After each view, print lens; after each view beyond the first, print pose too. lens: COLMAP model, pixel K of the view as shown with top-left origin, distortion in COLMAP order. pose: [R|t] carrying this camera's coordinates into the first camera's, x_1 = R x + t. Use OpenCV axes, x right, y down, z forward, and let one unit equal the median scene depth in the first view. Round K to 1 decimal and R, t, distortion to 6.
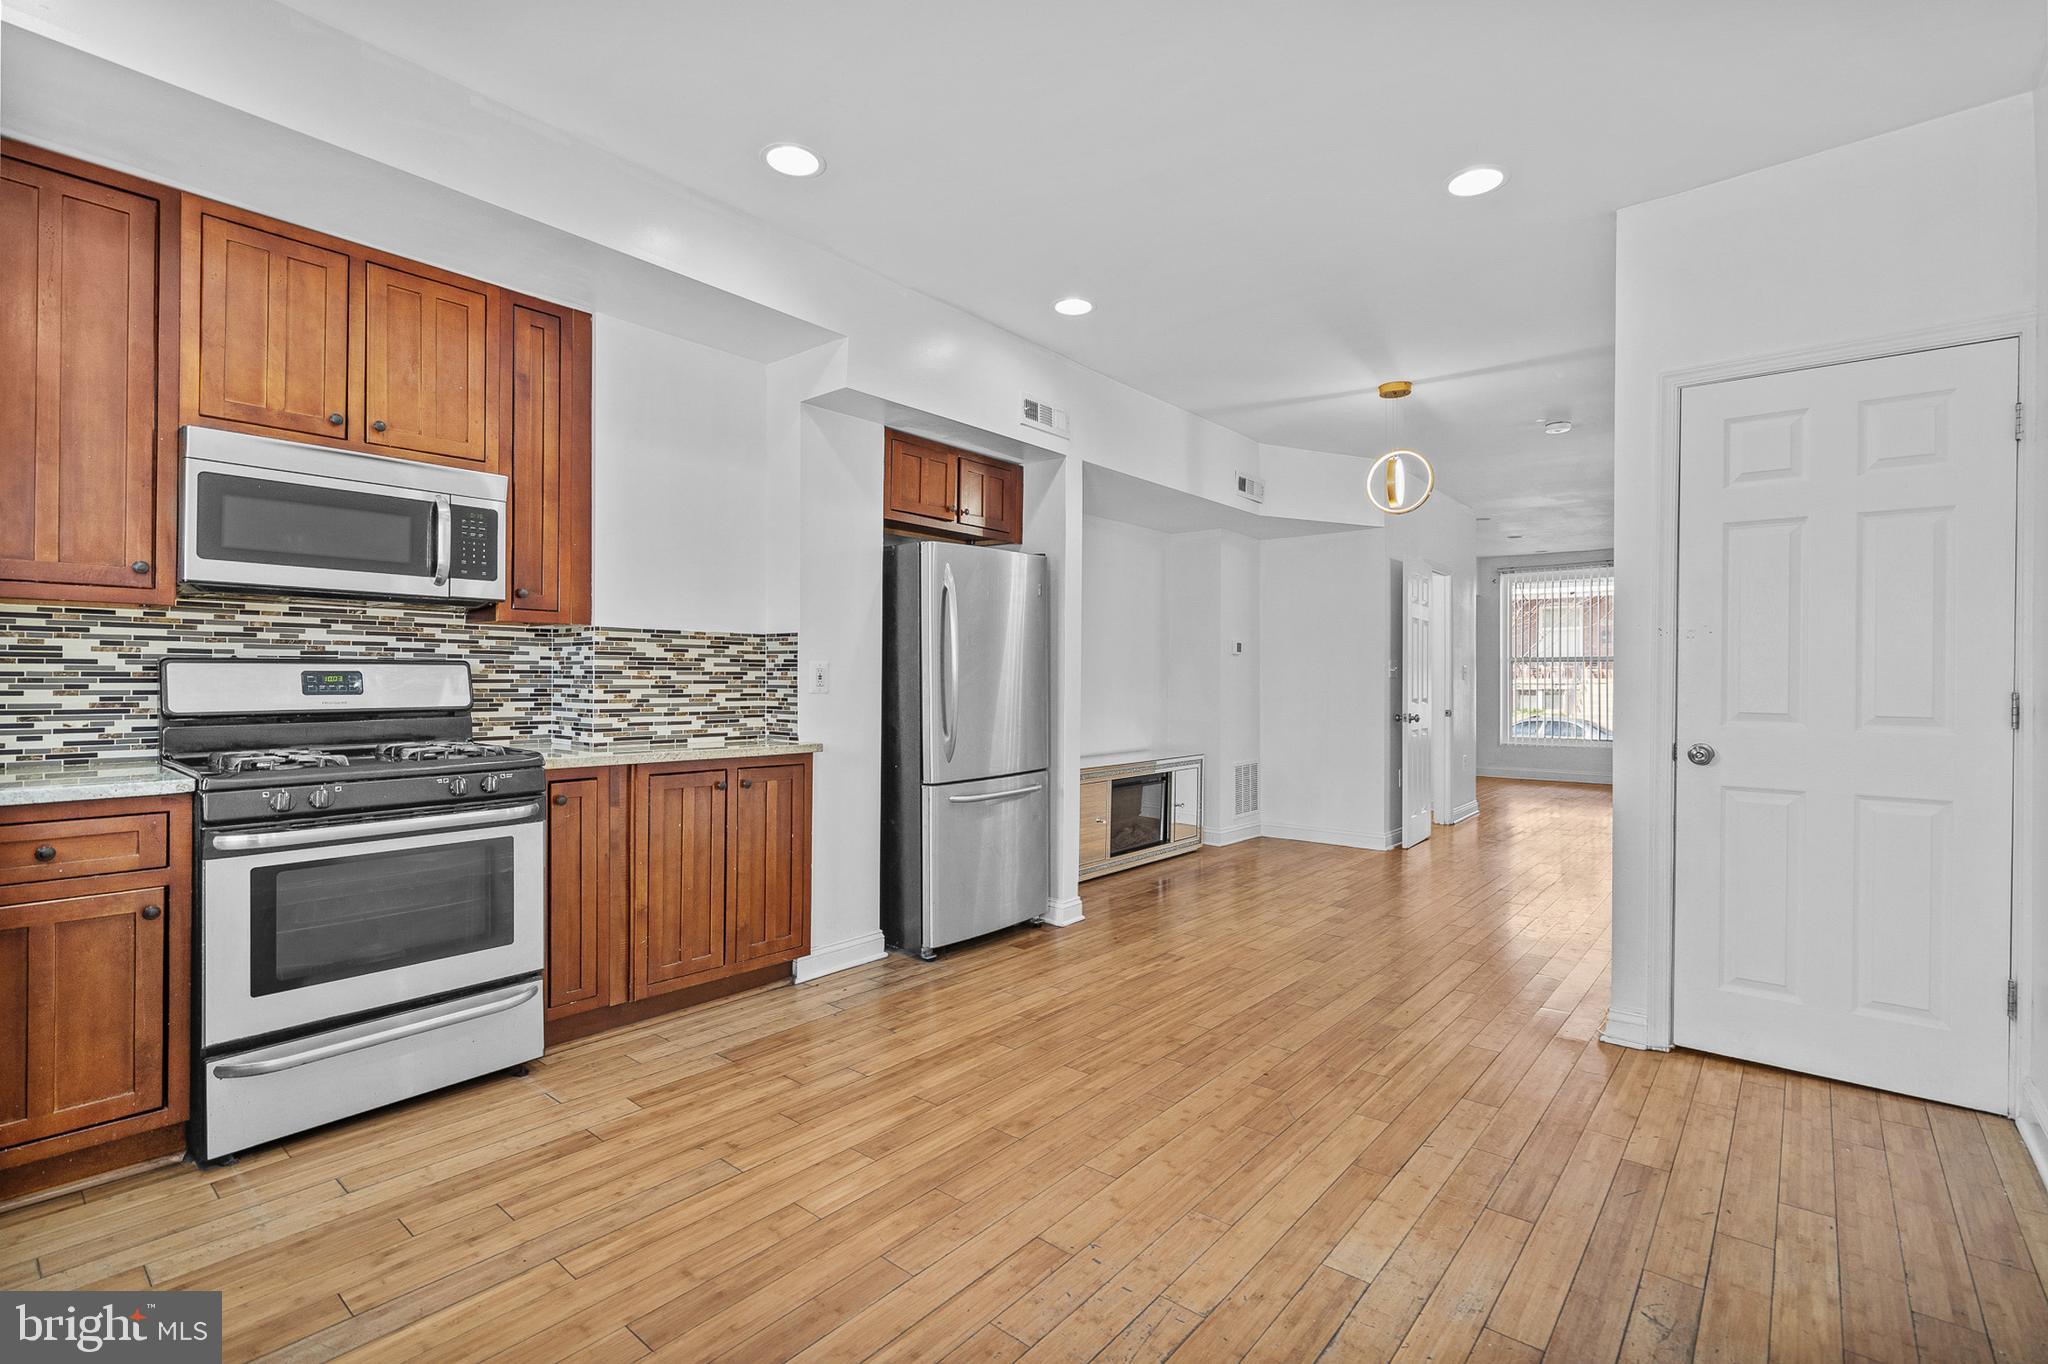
lens RADIAL K [[929.0, 0, 1019.8], [0, 929.0, 671.9], [0, 0, 1]] dist [-0.000246, 0.000283]
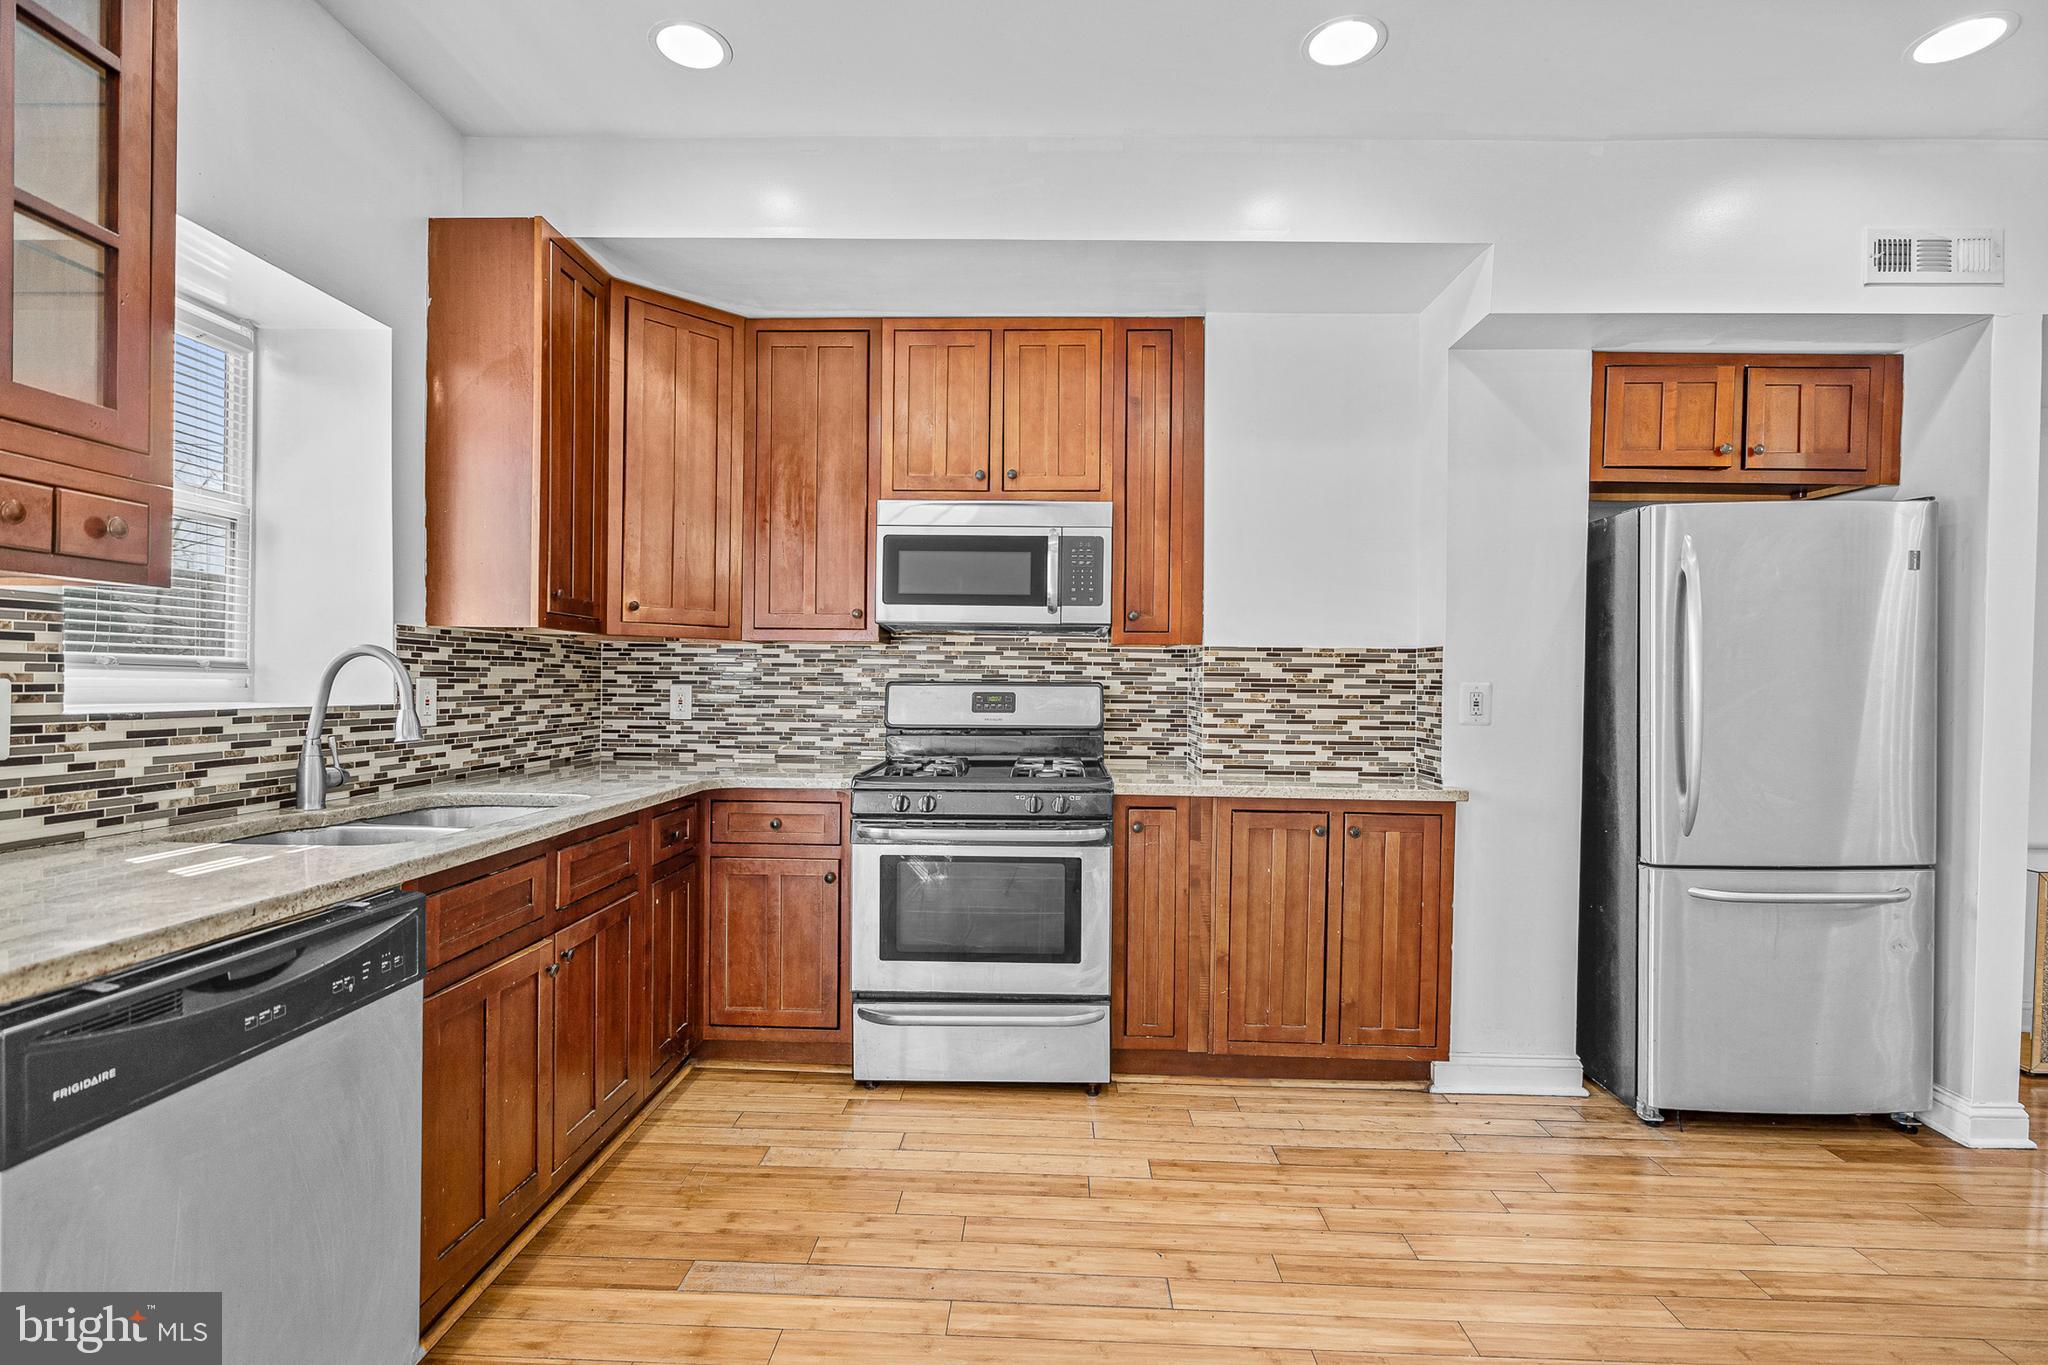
lens RADIAL K [[948.4, 0, 1020.7], [0, 948.4, 692.8], [0, 0, 1]] dist [-0.001959, 0.000543]
pose [[0.622895, 0.012362, -0.782208, 0.185337], [-0.003477, 0.999909, 0.013034, -0.013813], [0.782298, -0.005399, 0.622881, 0.254303]]
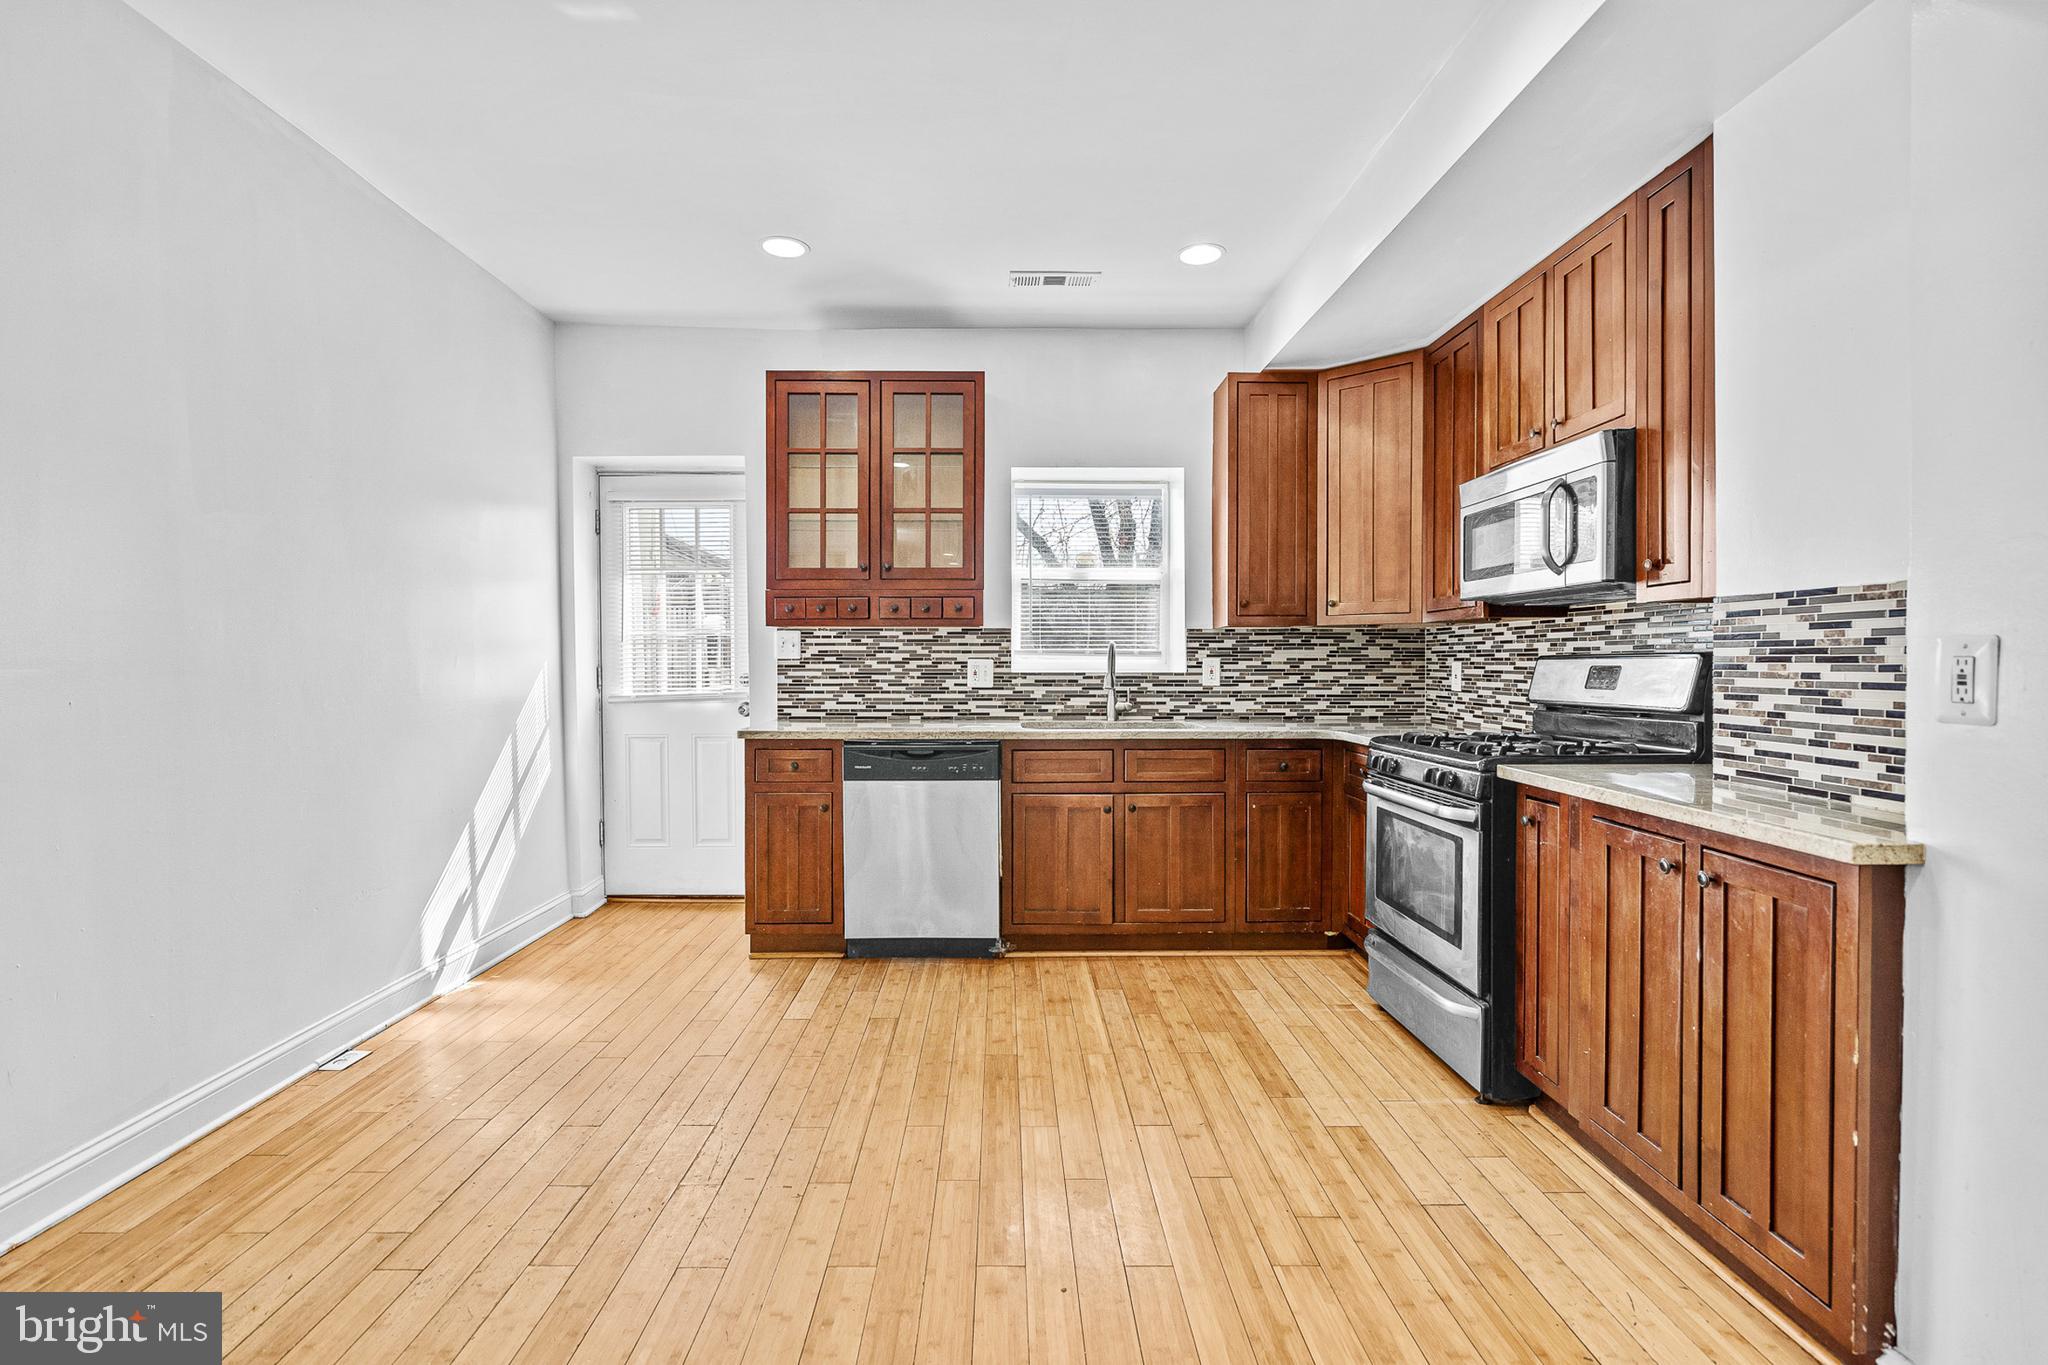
lens RADIAL K [[929.0, 0, 1019.8], [0, 929.0, 672.4], [0, 0, 1]] dist [-0.000246, 0.000283]
pose [[-0.748473, 0.004700, -0.663149, 0.359408], [0.002556, 0.999988, 0.004203, 0.000438], [0.663161, 0.001451, -0.748476, 1.182793]]
